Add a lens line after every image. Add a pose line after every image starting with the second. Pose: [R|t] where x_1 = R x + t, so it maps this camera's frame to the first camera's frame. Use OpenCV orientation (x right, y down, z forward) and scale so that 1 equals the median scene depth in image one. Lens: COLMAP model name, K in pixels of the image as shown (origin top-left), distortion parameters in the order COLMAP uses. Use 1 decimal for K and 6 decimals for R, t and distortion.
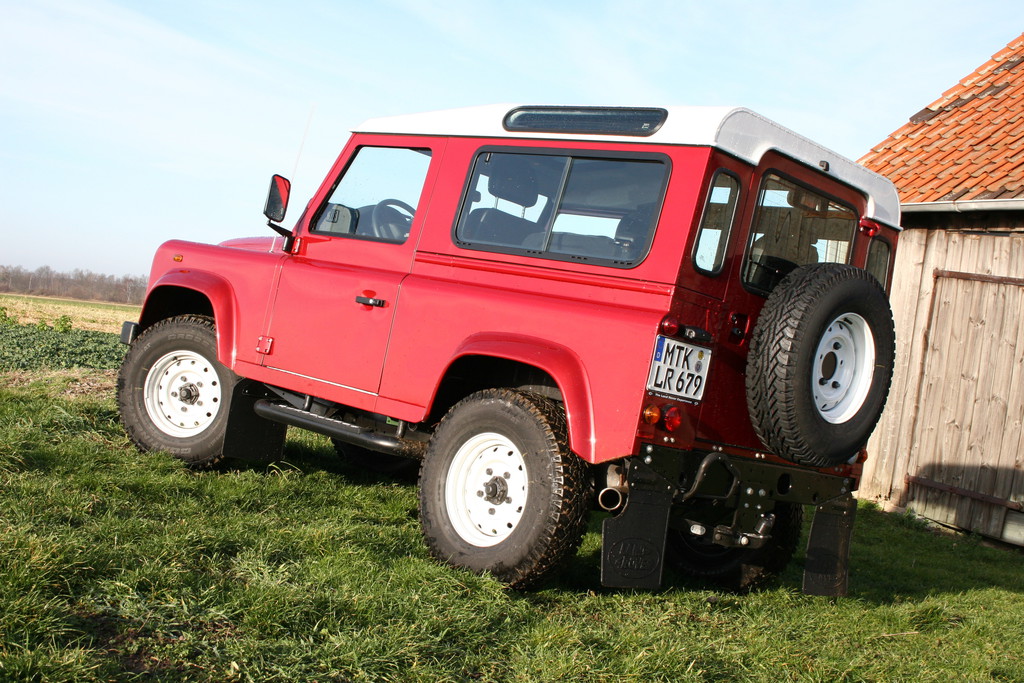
lens RADIAL K [[1375.3, 0, 512.0], [0, 1375.3, 341.5], [0, 0, 1]] dist [-0.018628, 0.027306]
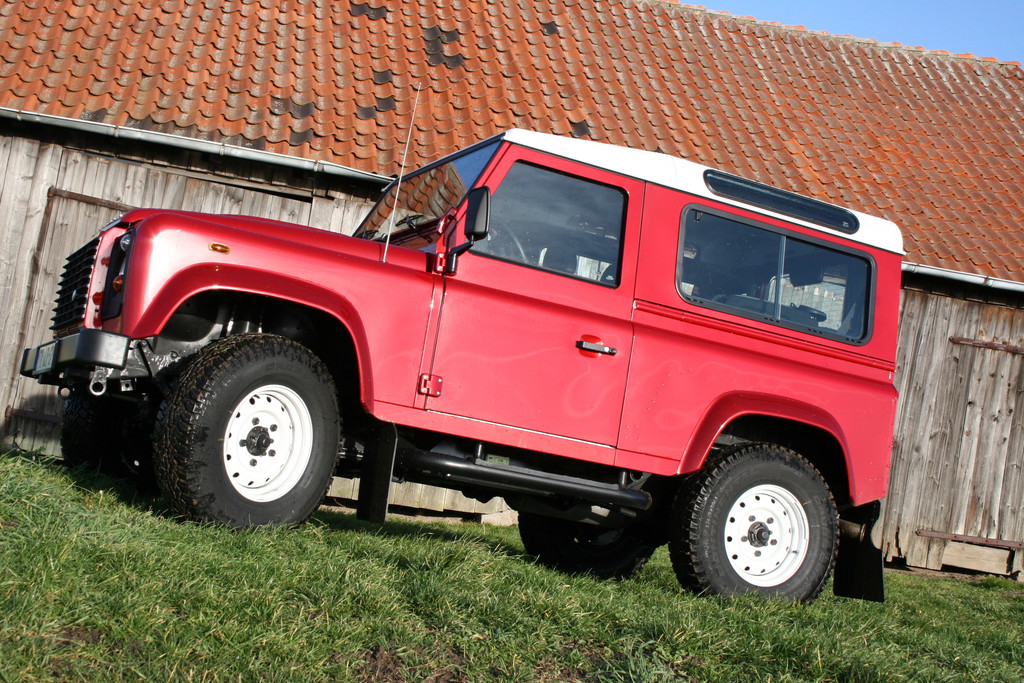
lens RADIAL K [[1512.9, 0, 512.0], [0, 1512.9, 341.5], [0, 0, 1]] dist [-0.006320, 0.089551]
pose [[0.374992, -0.020772, 0.926795, -1.212184], [-0.101540, 0.992813, 0.063336, -0.104411], [-0.921450, -0.117857, 0.370188, 0.738935]]
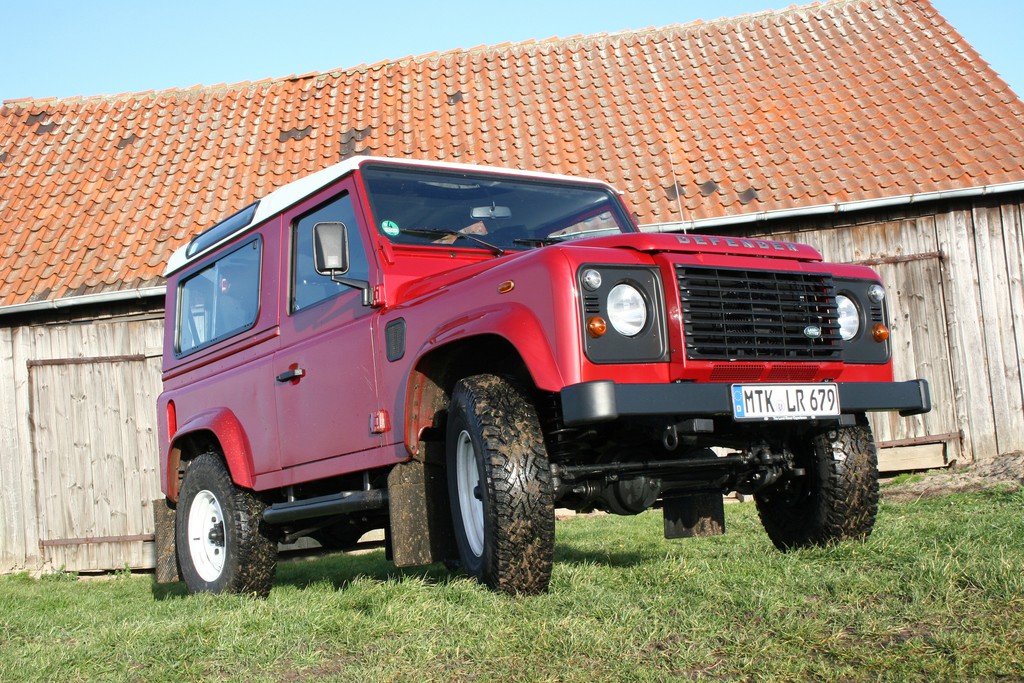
lens RADIAL K [[1375.3, 0, 512.0], [0, 1375.3, 341.5], [0, 0, 1]] dist [-0.018628, 0.027306]
pose [[0.560292, -0.130459, 0.817957, -0.934247], [0.181172, 0.982909, 0.032667, -0.073724], [-0.808238, 0.129888, 0.574352, 0.012626]]
